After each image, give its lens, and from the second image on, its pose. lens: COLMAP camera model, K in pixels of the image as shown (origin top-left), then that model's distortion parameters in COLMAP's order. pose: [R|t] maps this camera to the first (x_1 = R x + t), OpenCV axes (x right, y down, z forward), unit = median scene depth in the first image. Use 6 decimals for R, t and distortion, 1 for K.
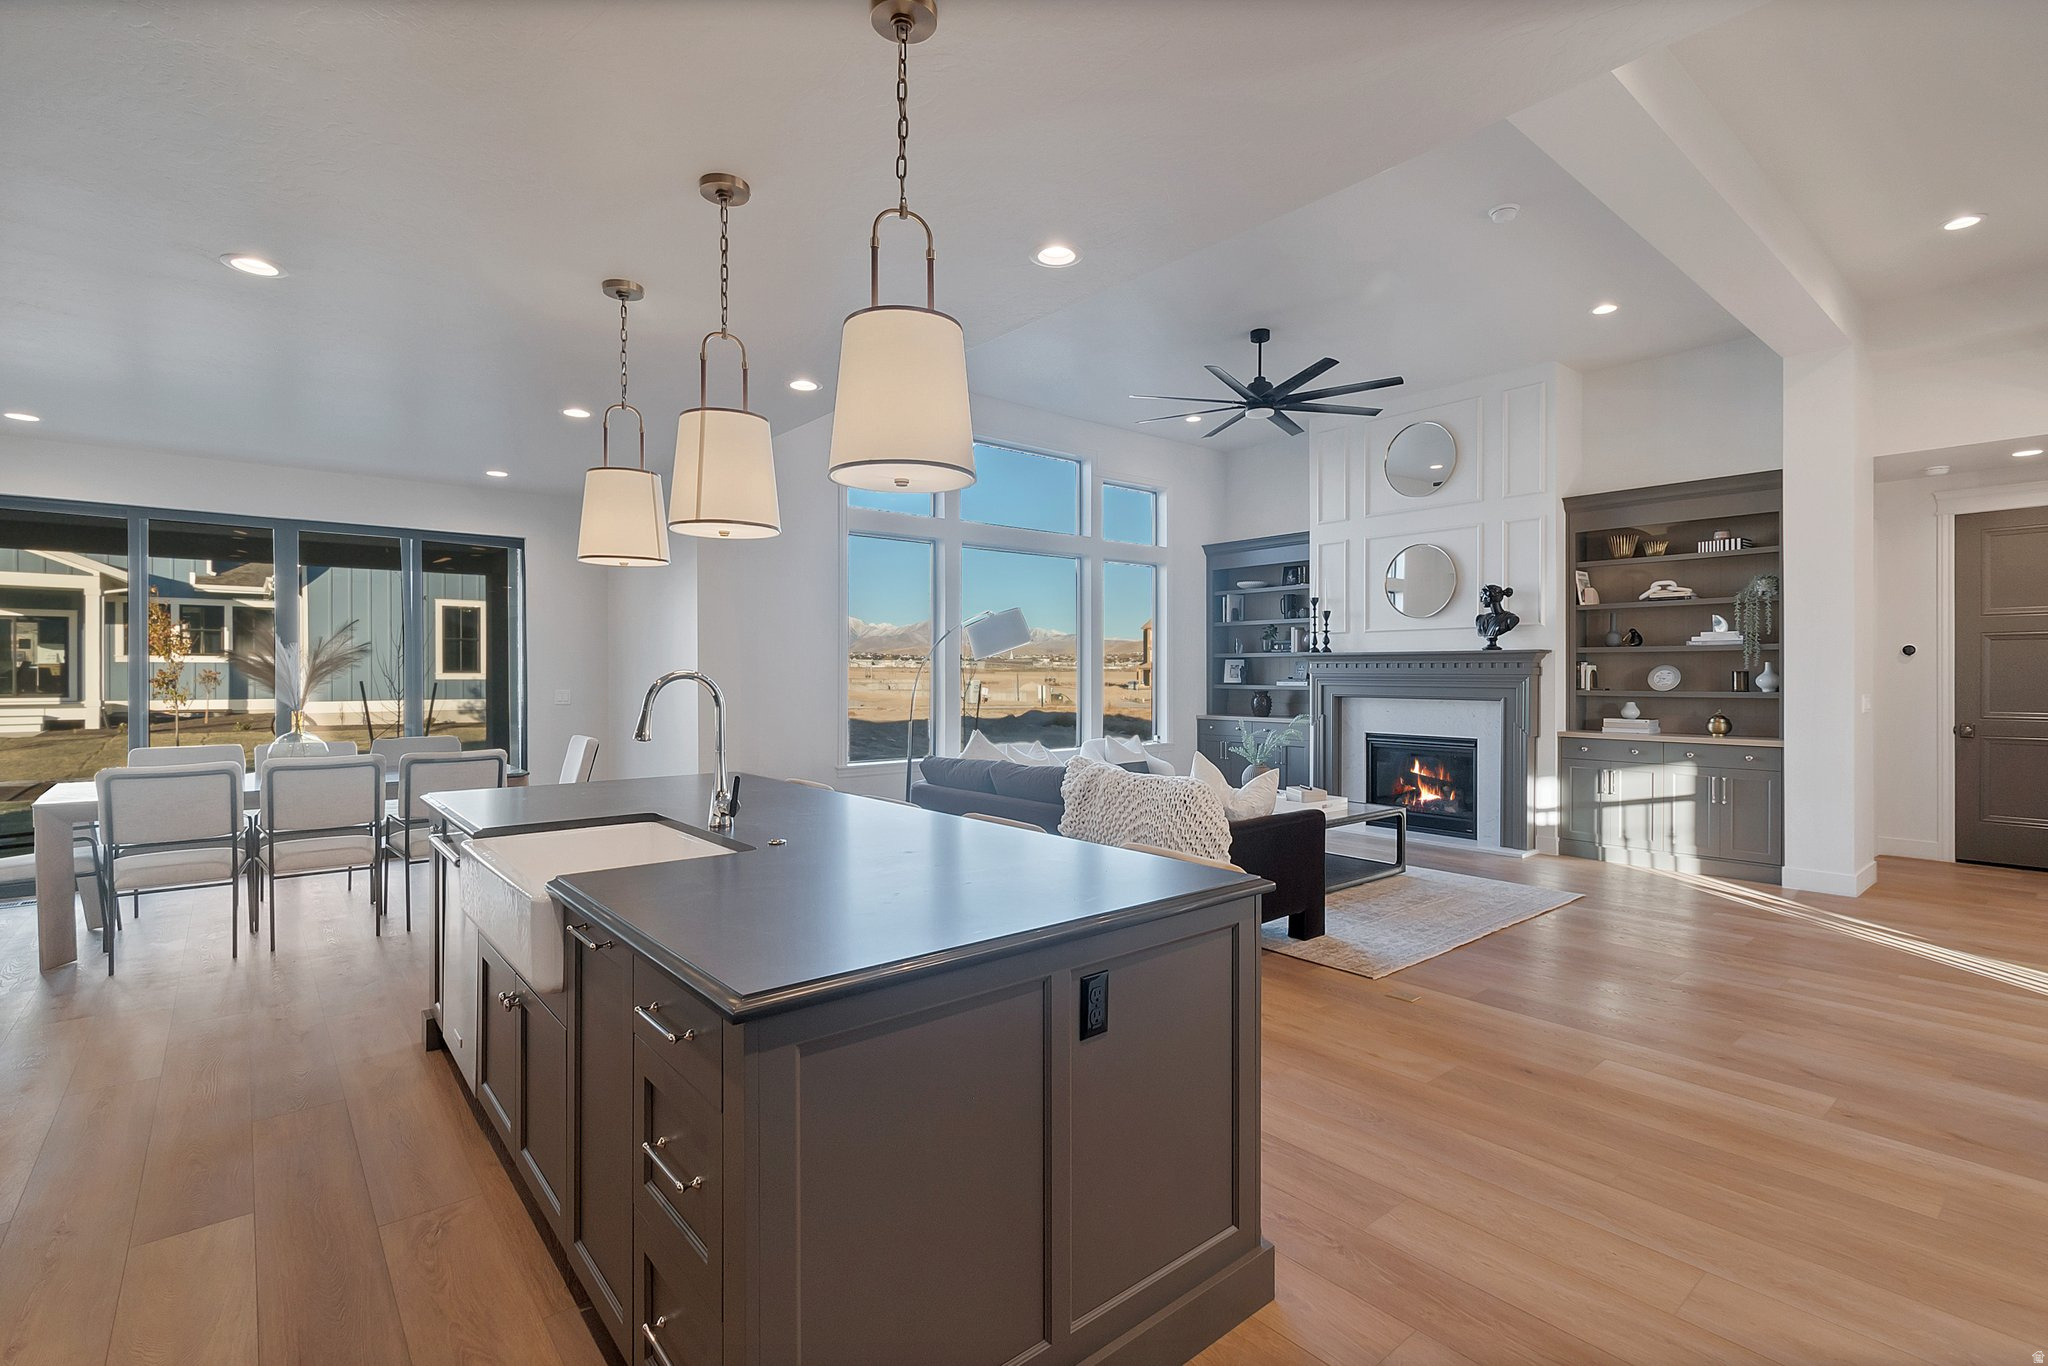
lens RADIAL K [[941.5, 0, 1035.0], [0, 941.5, 675.5], [0, 0, 1]] dist [0.008907, -0.005921]
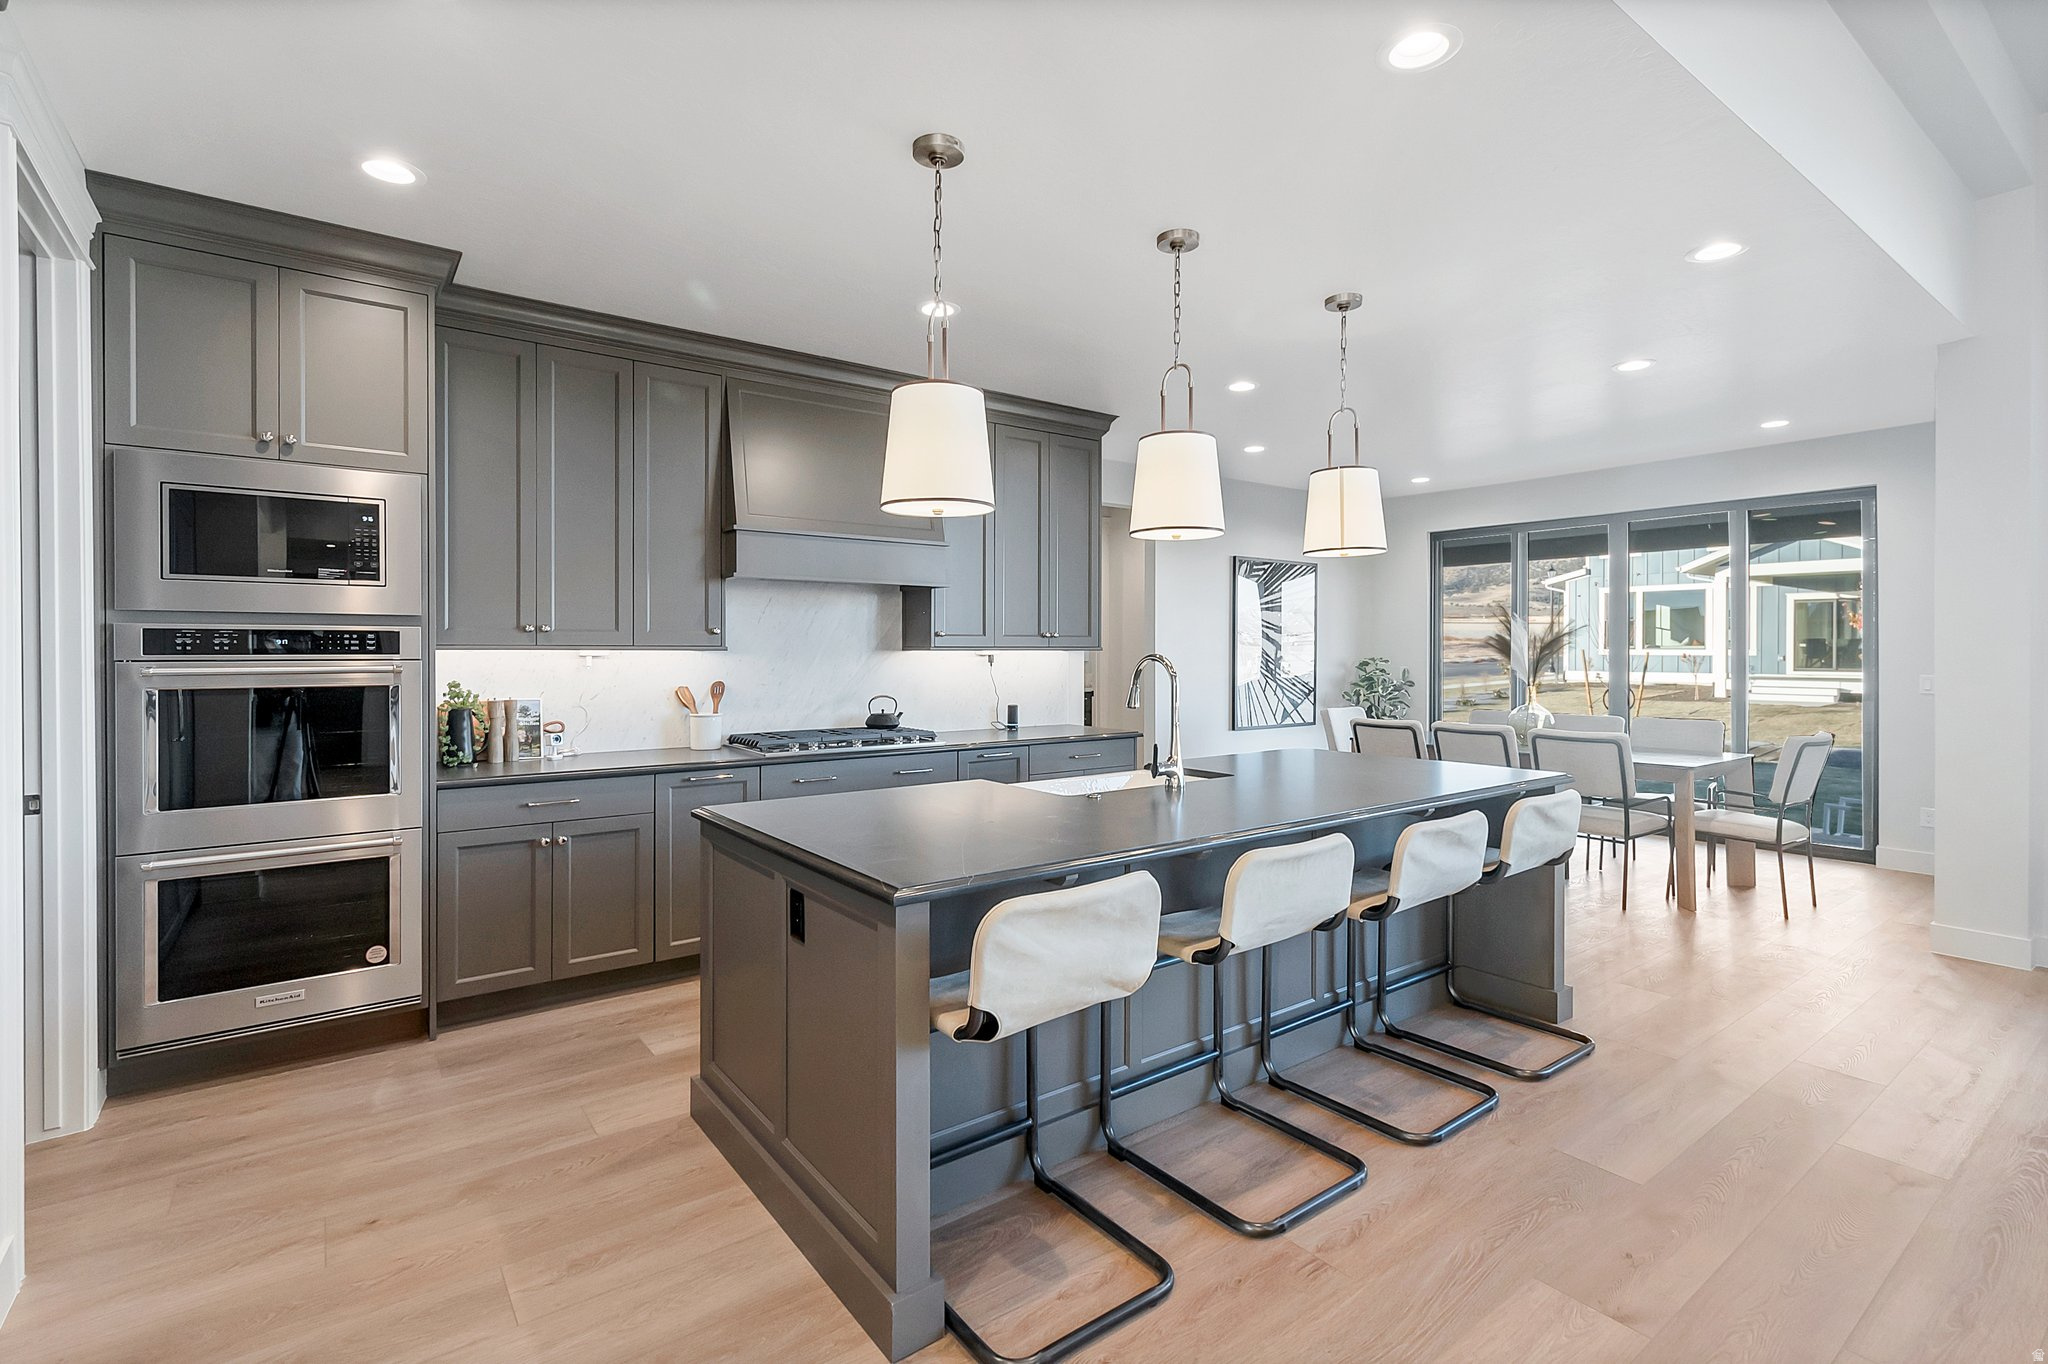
lens RADIAL K [[941.5, 0, 1007.3], [0, 941.5, 655.3], [0, 0, 1]] dist [0.008907, -0.005921]
pose [[-0.067497, 0.007154, -0.997694, 0.314689], [-0.002650, 0.999969, 0.007350, -0.004735], [0.997716, 0.003140, -0.067476, 0.322691]]
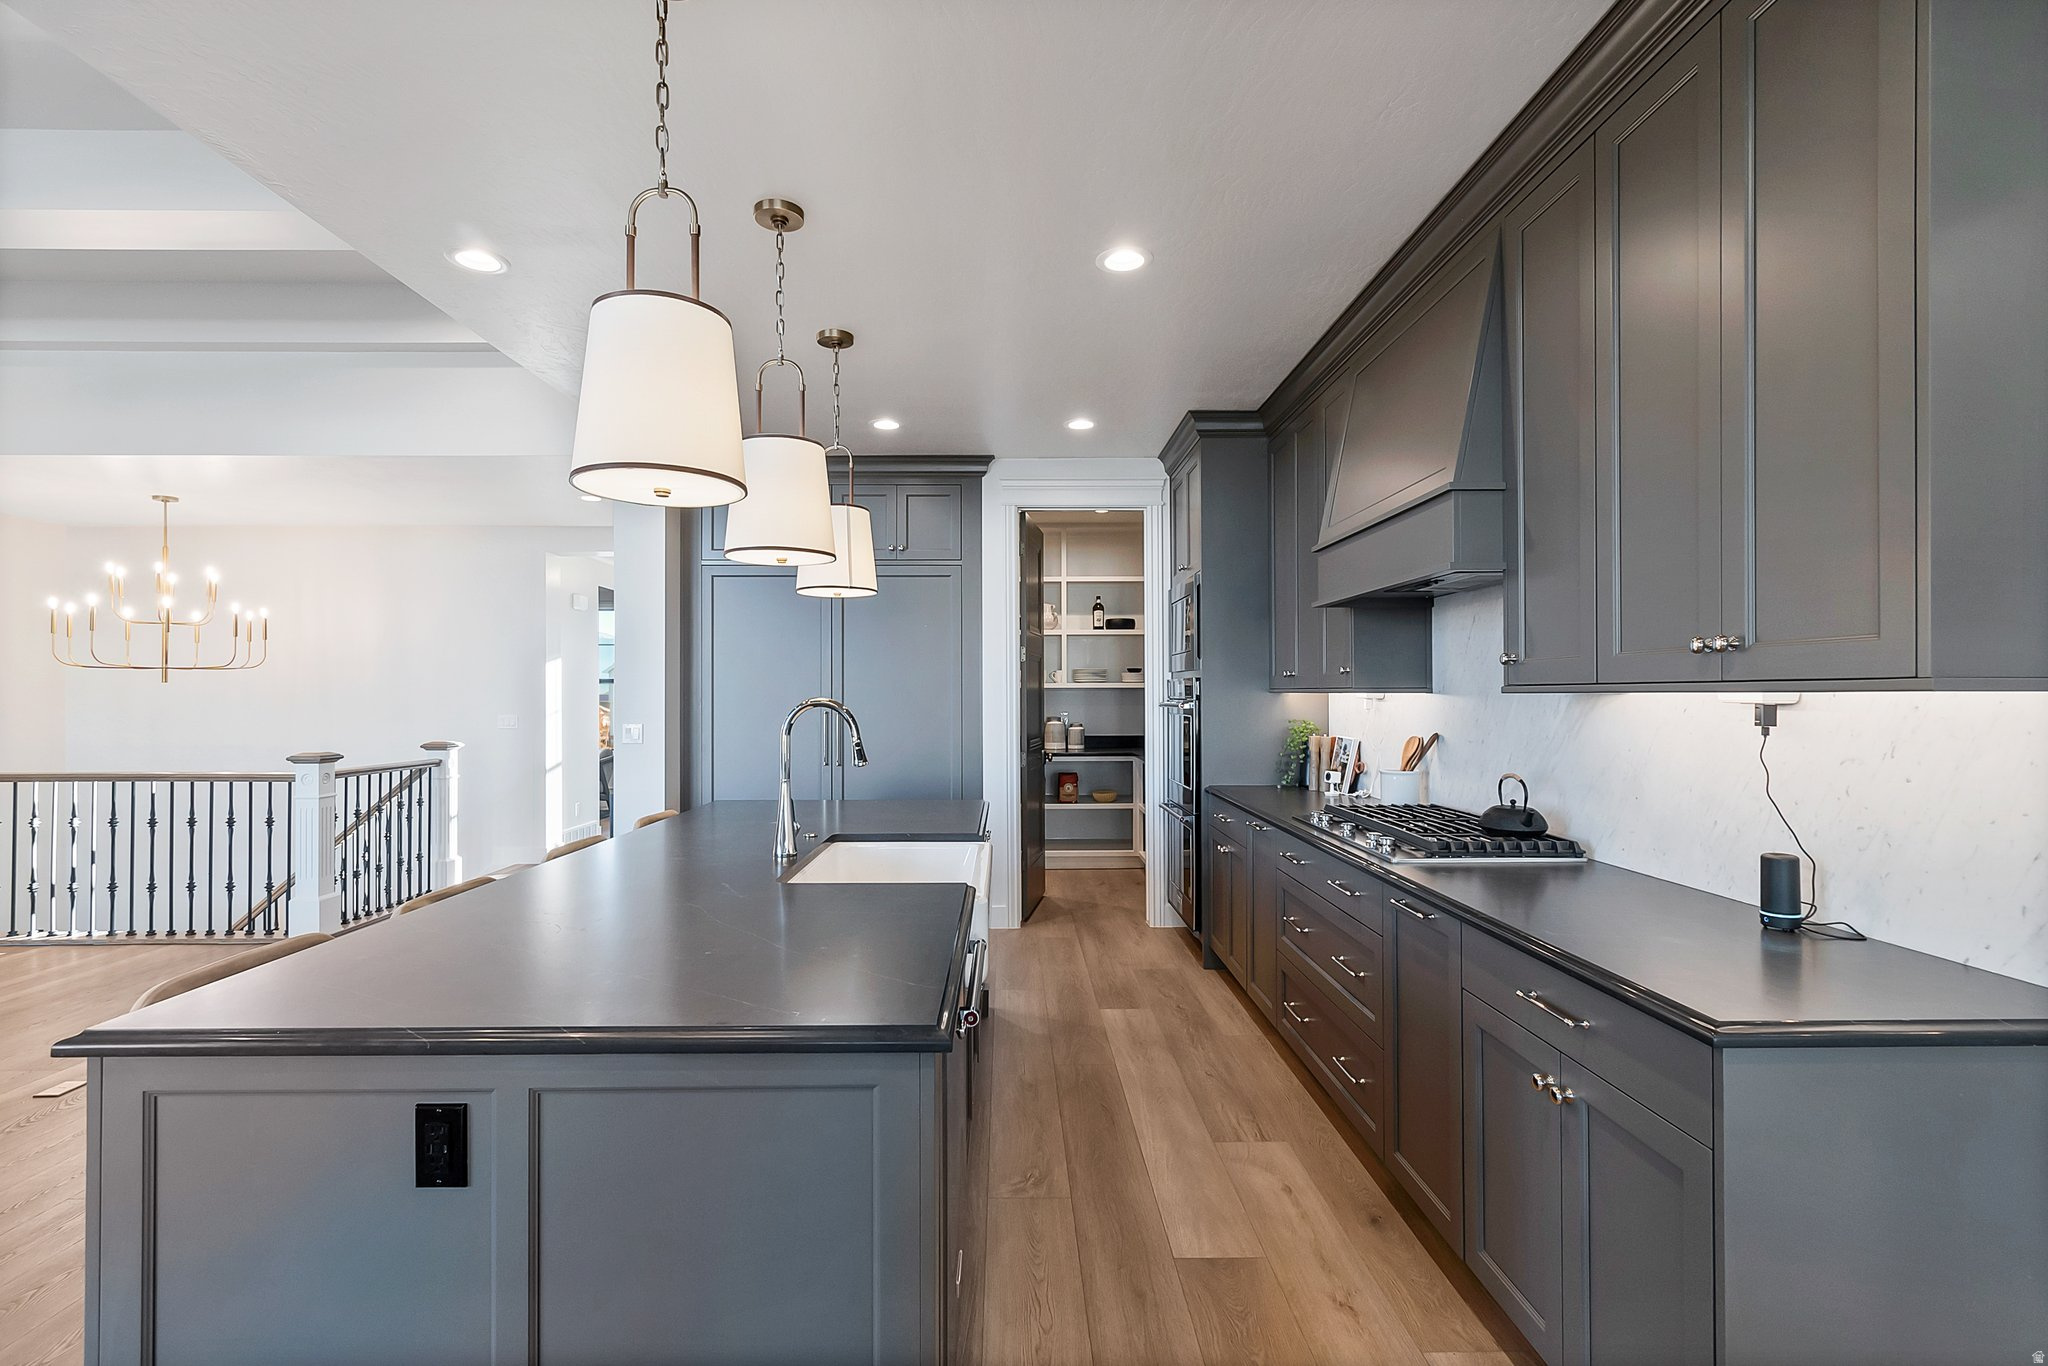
lens RADIAL K [[941.5, 0, 1017.0], [0, 941.5, 682.1], [0, 0, 1]] dist [0.008907, -0.005921]
pose [[-0.772205, 0.013018, 0.635240, -0.425398], [0.005673, 0.999891, -0.013594, -0.003307], [-0.635348, -0.006894, -0.772195, 0.594916]]
